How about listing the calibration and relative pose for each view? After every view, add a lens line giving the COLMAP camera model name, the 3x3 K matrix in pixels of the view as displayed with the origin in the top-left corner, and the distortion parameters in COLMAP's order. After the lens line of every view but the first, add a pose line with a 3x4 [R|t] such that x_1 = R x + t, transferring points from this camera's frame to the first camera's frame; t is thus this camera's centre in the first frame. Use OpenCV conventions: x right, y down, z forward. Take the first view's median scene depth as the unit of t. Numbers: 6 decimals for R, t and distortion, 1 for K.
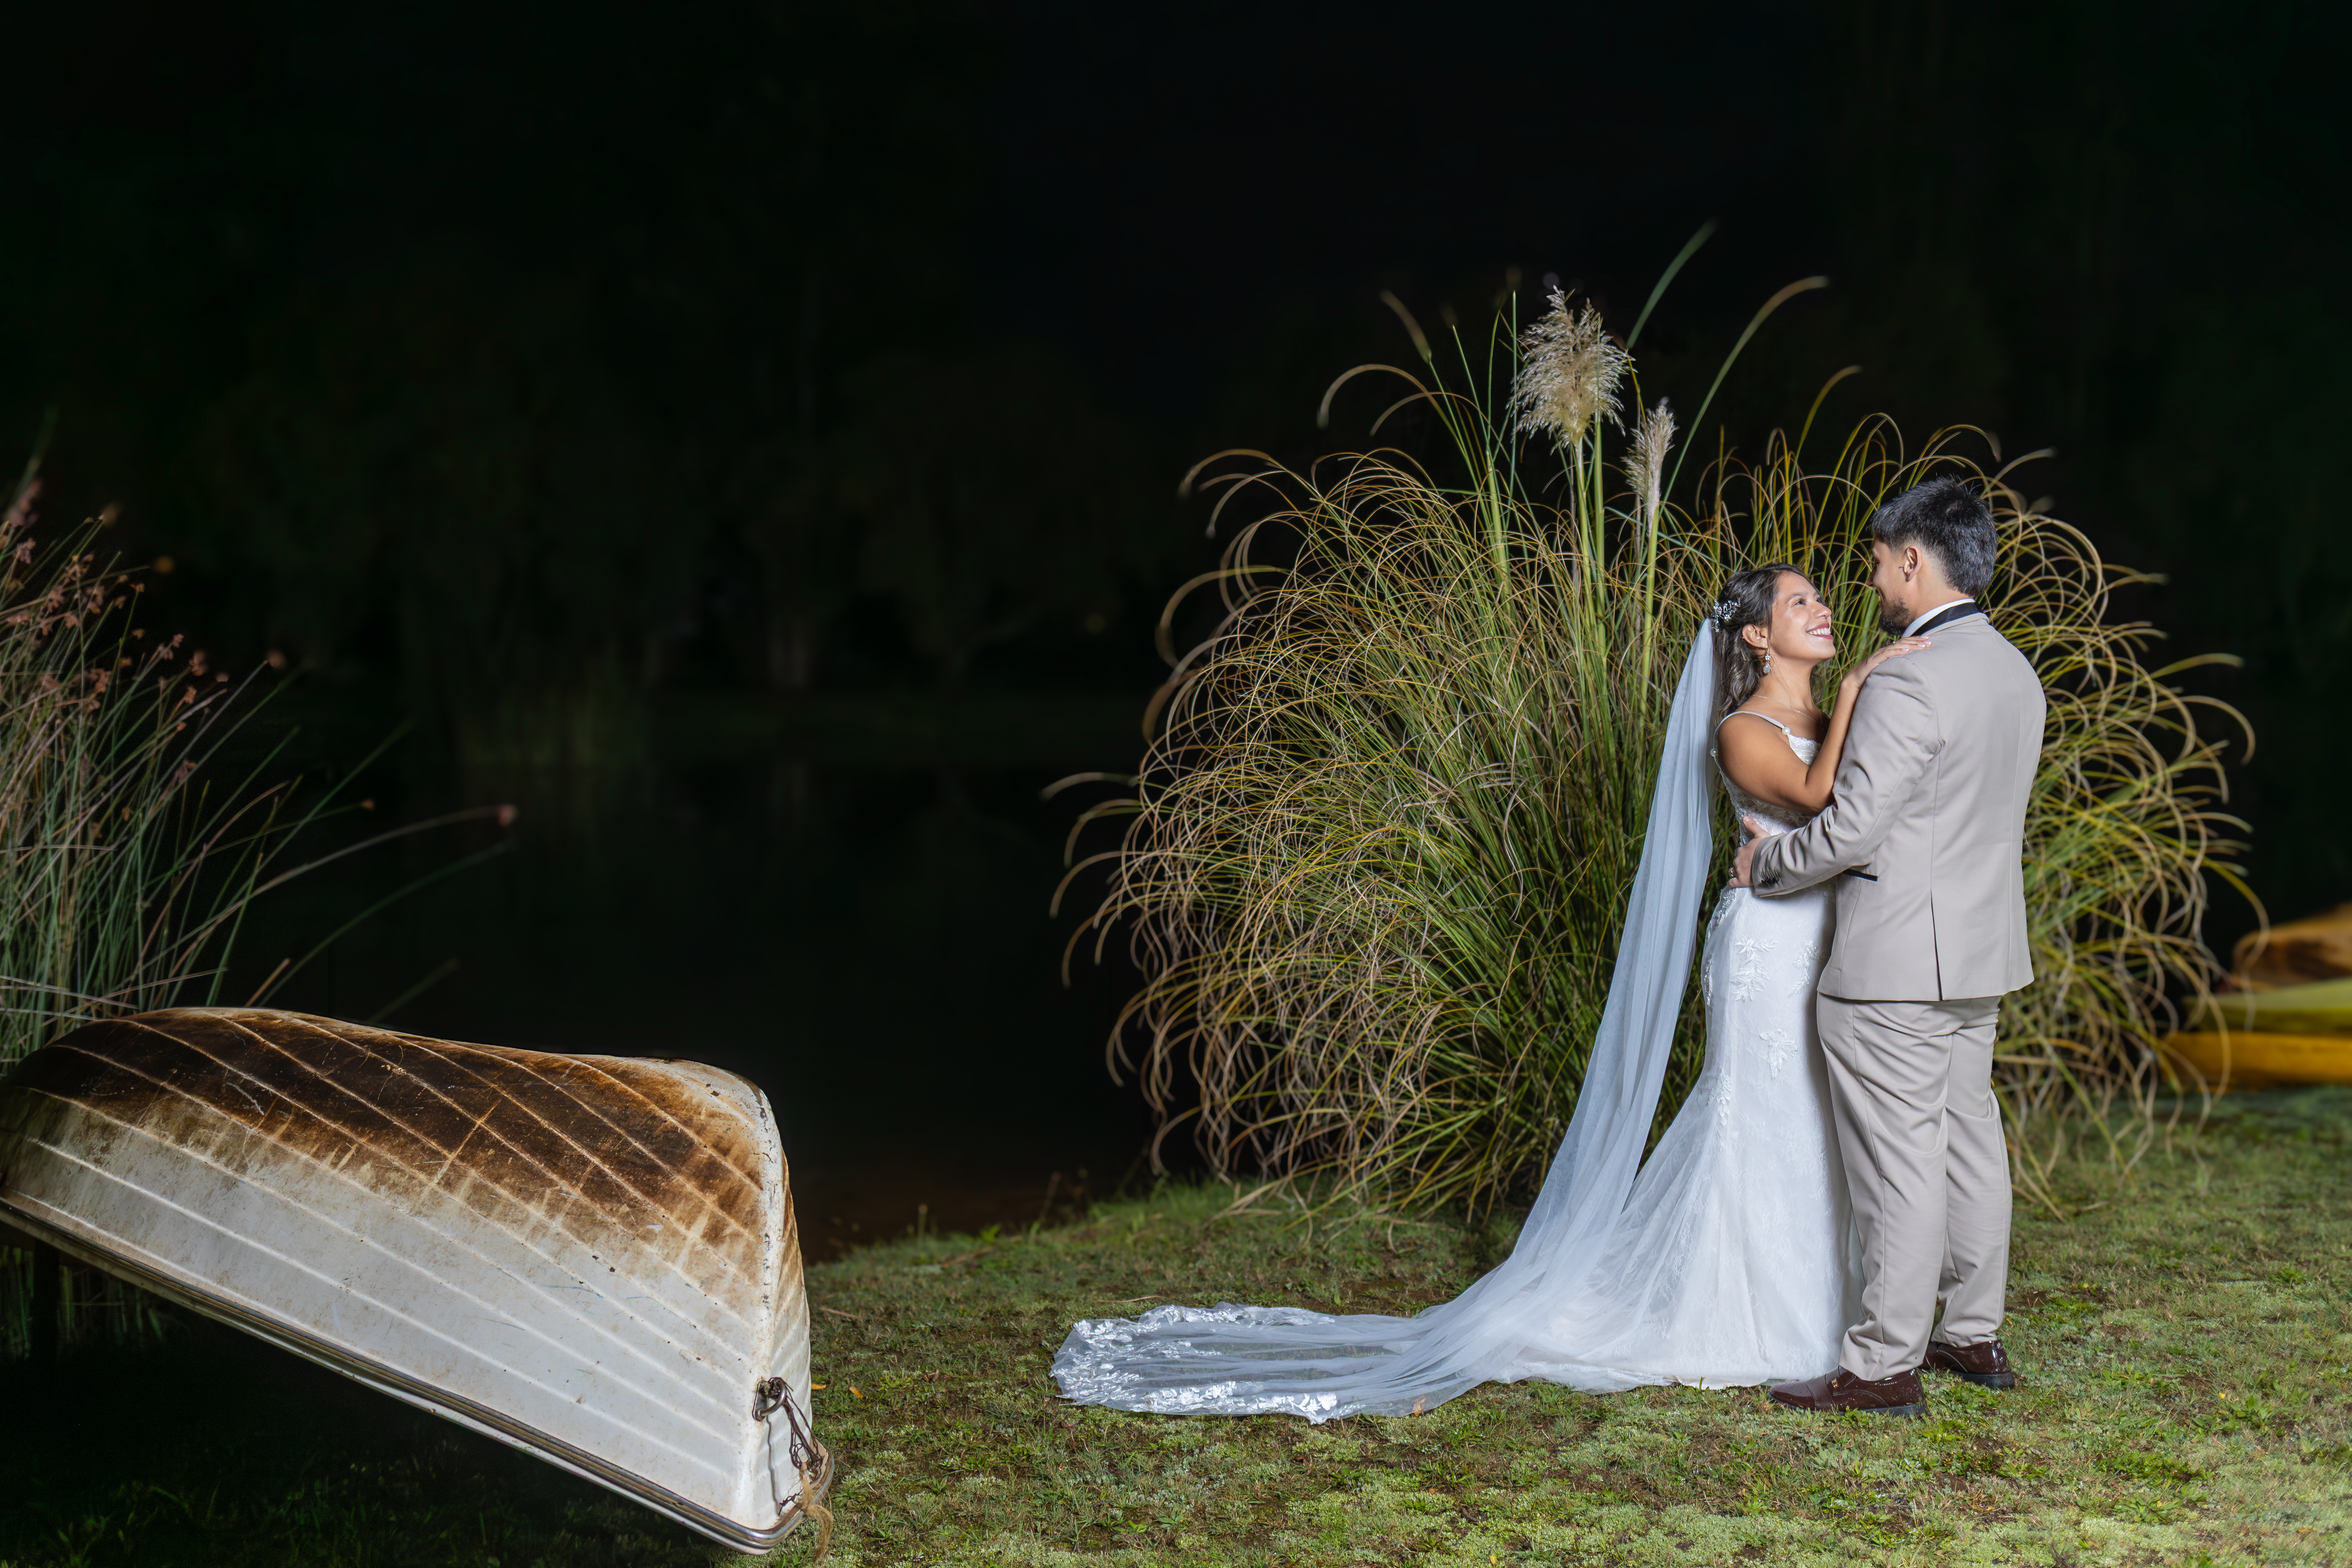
lens RADIAL K [[2387.1, 0, 1176.0], [0, 2387.1, 784.0], [0, 0, 1]] dist [-0.310019, 0.003751]
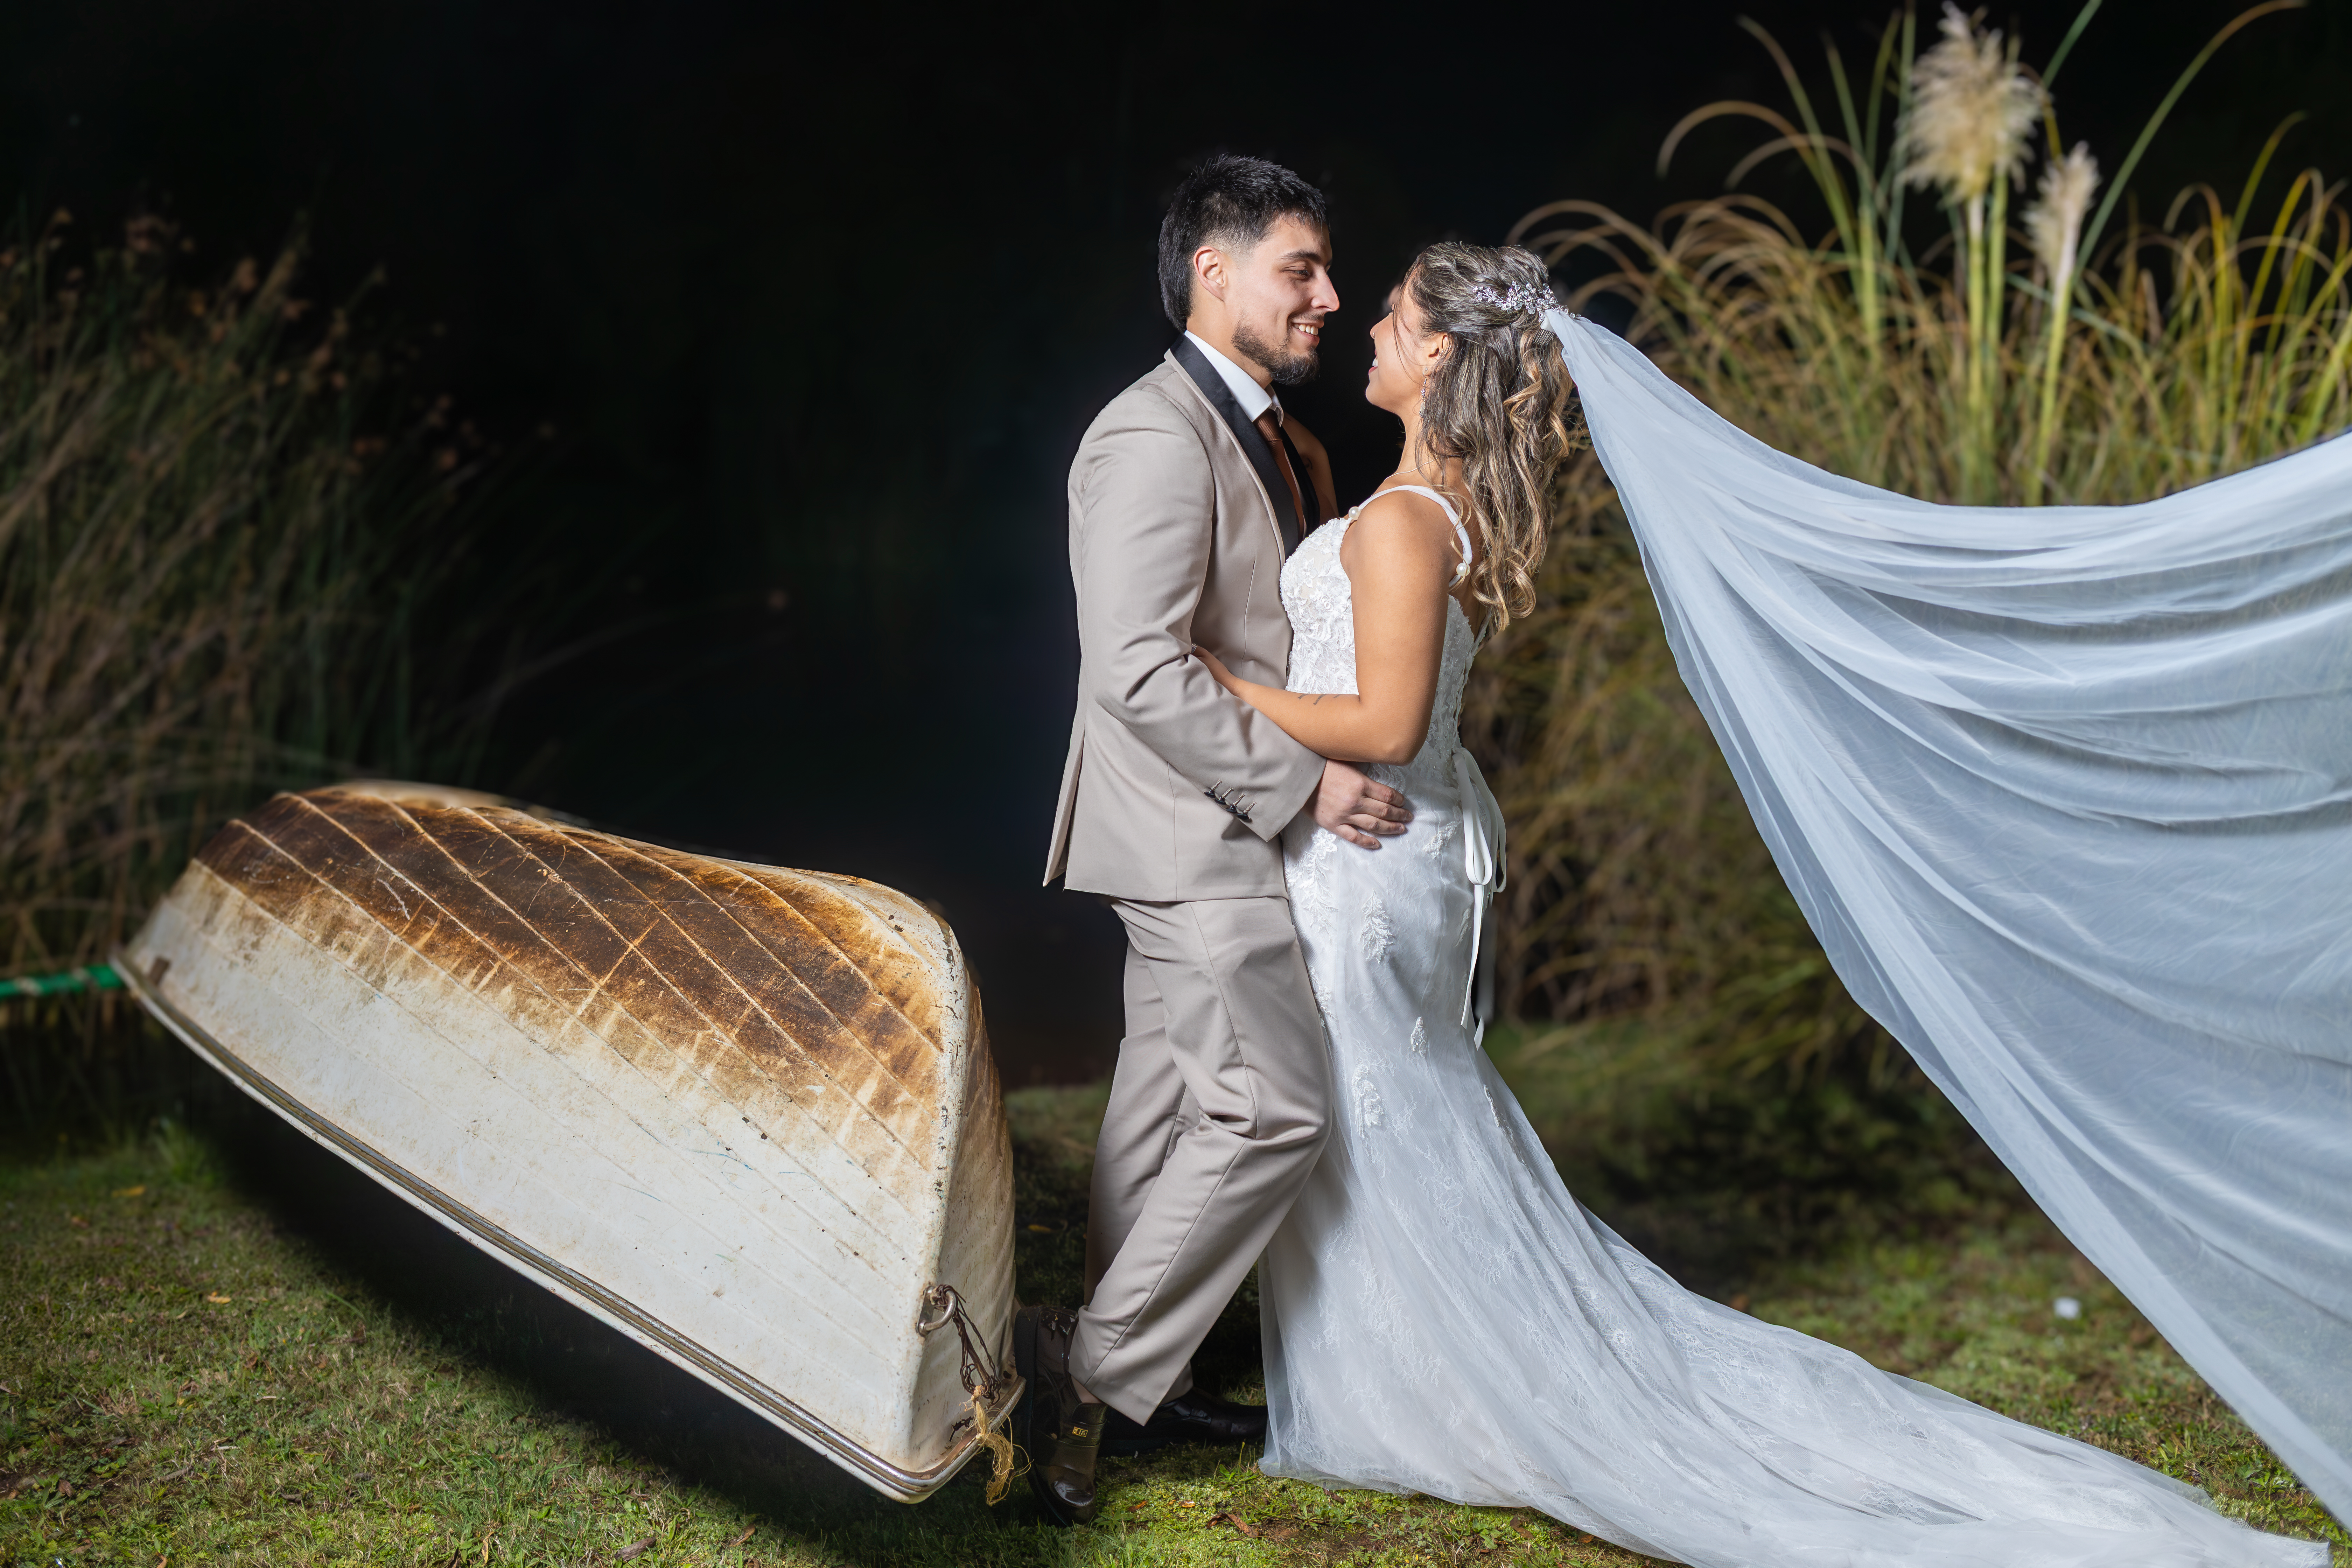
lens RADIAL K [[2333.6, 0, 1278.8], [0, 2333.6, 787.5], [0, 0, 1]] dist [-0.003220, -0.000123]
pose [[0.994967, 0.047348, -0.088314, 0.007049], [-0.039342, 0.995138, 0.090289, 0.002129], [0.092160, -0.086360, 0.991992, 0.171248]]
